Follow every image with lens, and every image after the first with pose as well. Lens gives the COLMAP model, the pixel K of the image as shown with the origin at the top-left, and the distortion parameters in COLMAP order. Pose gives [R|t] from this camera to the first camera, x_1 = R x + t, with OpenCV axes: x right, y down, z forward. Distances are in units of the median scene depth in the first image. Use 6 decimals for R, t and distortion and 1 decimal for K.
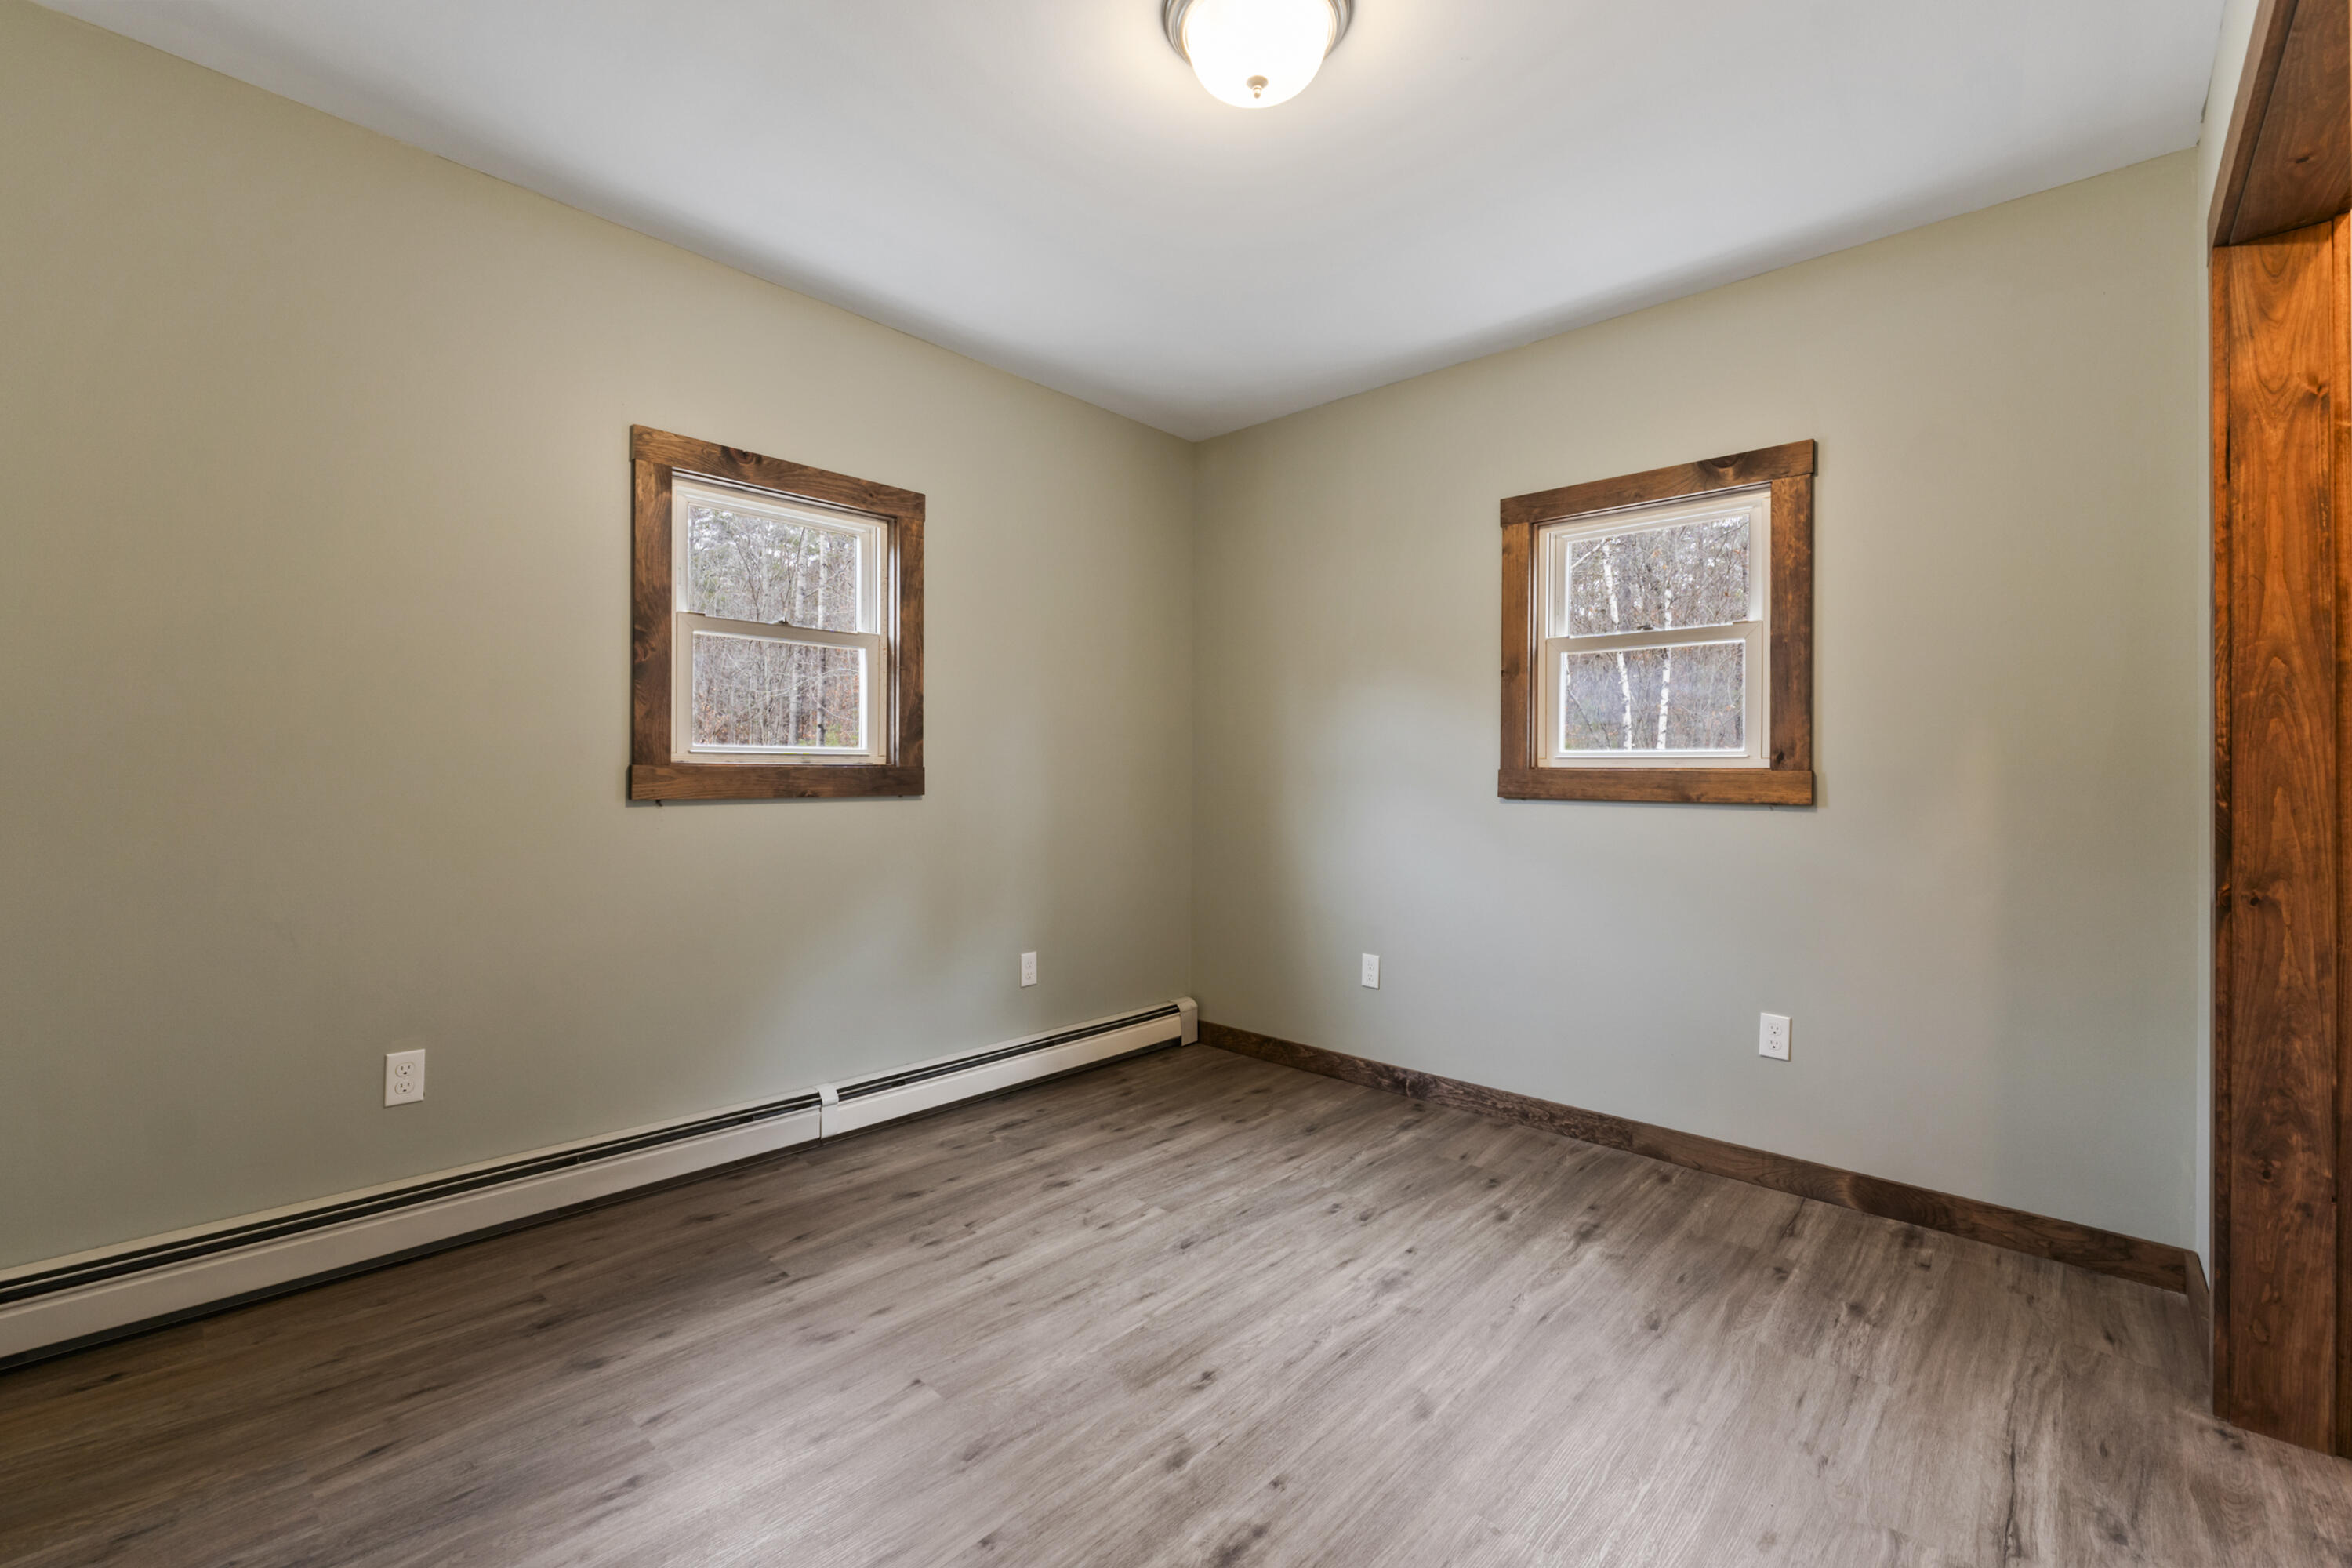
lens RADIAL K [[986.7, 0, 1175.2], [0, 986.7, 776.9], [0, 0, 1]] dist [-0.013427, -0.000485]
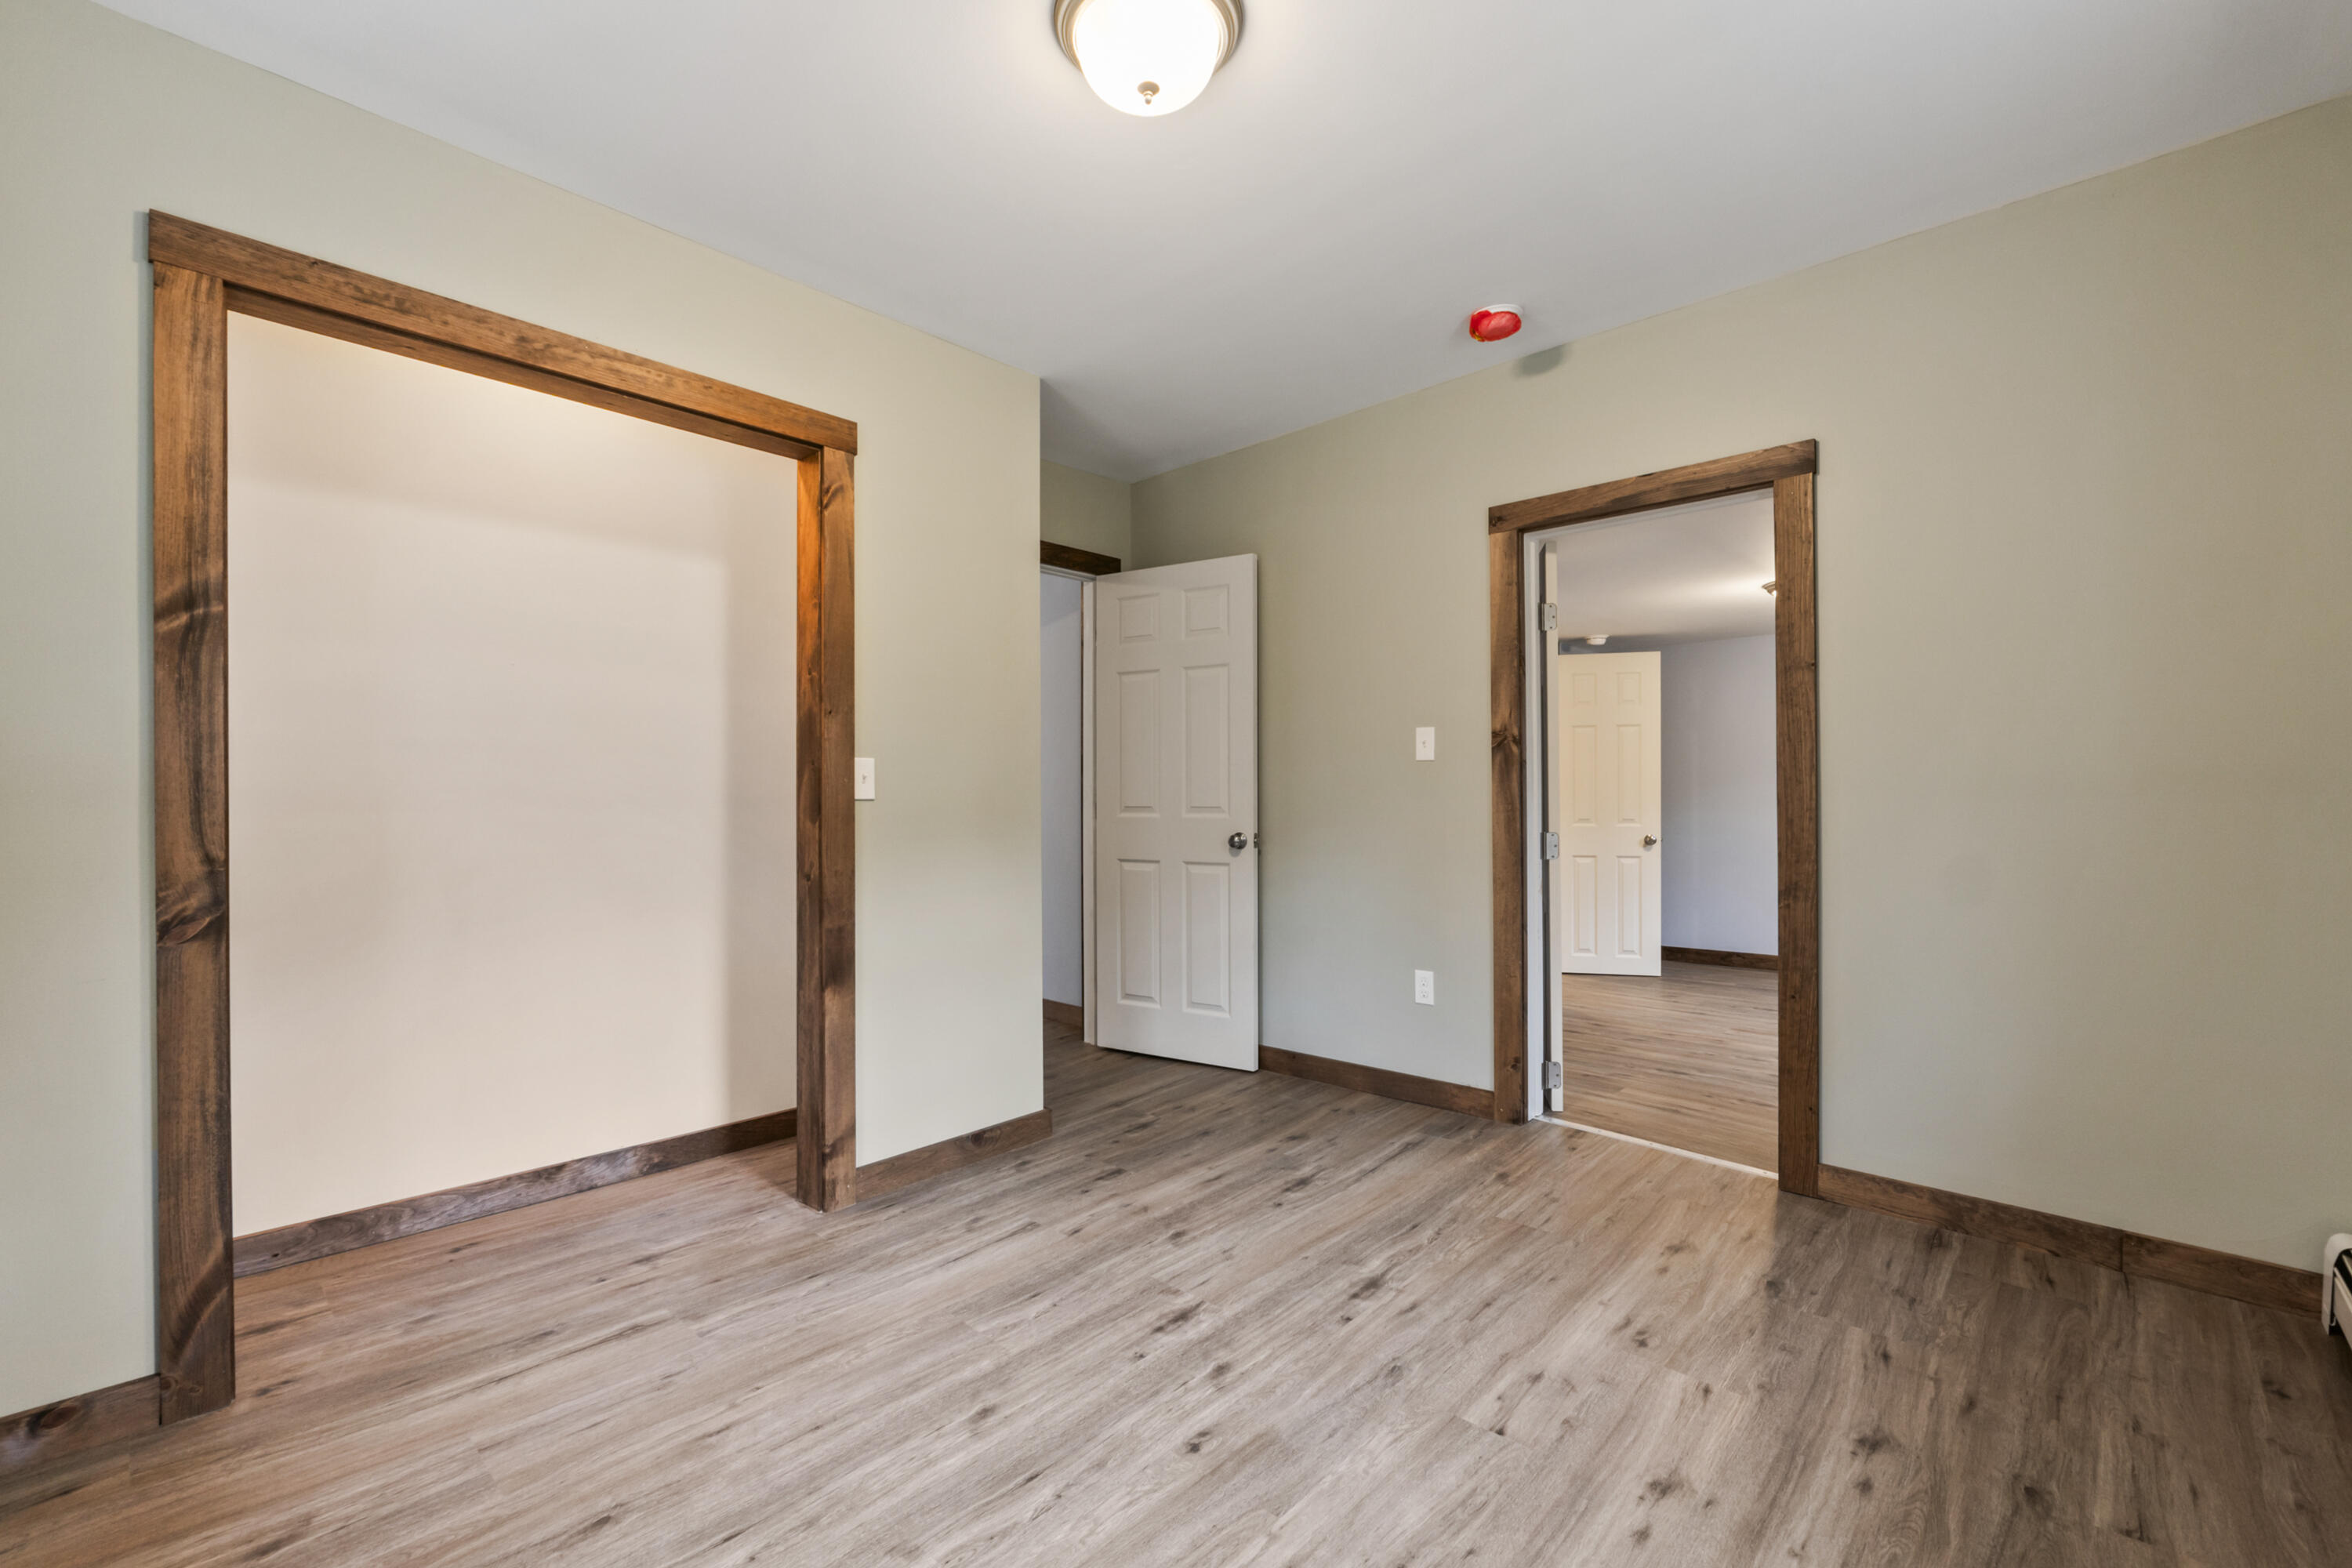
lens RADIAL K [[986.7, 0, 1170.6], [0, 986.7, 786.1], [0, 0, 1]] dist [-0.013427, -0.000485]
pose [[-0.999994, -0.002645, 0.002109, 0.056285], [-0.002654, 0.999987, -0.004251, -0.004046], [-0.002097, -0.004257, -0.999989, 1.987515]]
